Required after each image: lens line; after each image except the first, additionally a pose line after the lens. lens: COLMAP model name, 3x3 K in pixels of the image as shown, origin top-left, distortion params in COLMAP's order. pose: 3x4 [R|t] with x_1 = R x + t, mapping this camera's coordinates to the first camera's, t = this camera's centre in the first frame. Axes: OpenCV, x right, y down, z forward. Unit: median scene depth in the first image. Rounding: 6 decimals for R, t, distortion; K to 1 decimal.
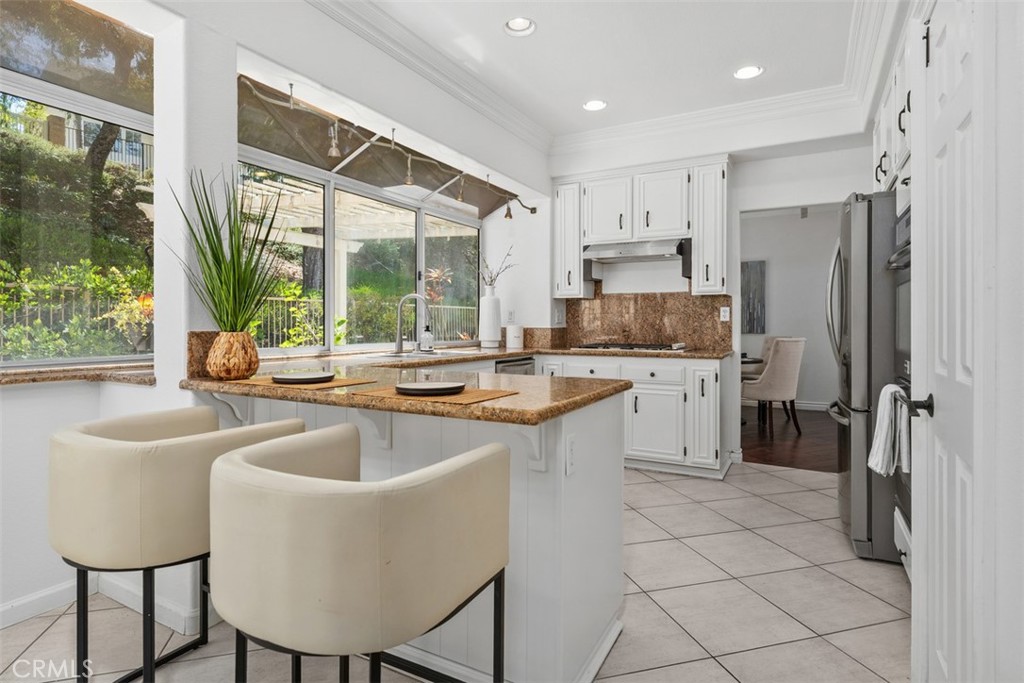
lens RADIAL K [[539.4, 0, 513.2], [0, 539.4, 324.5], [0, 0, 1]] dist [-0.011668, -0.000326]
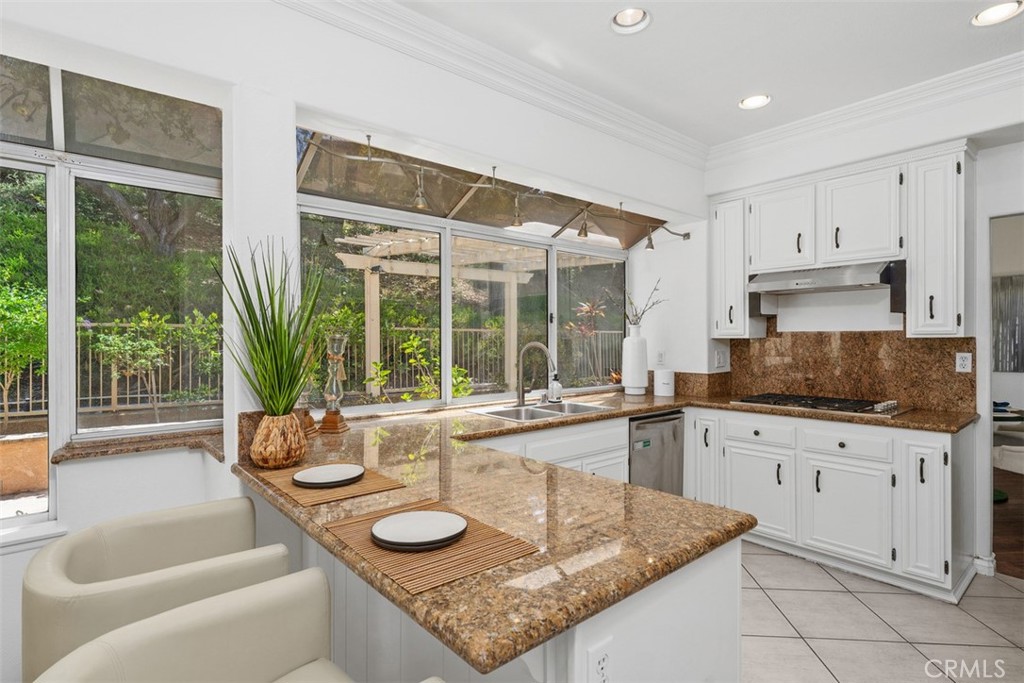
lens RADIAL K [[515.4, 0, 512.0], [0, 515.4, 341.5], [0, 0, 1]] dist [0.001917, -0.000656]
pose [[0.932996, -0.003701, -0.359868, 0.082613], [0.004674, 0.999987, 0.001836, -0.052768], [0.359857, -0.003395, 0.933001, 0.149634]]
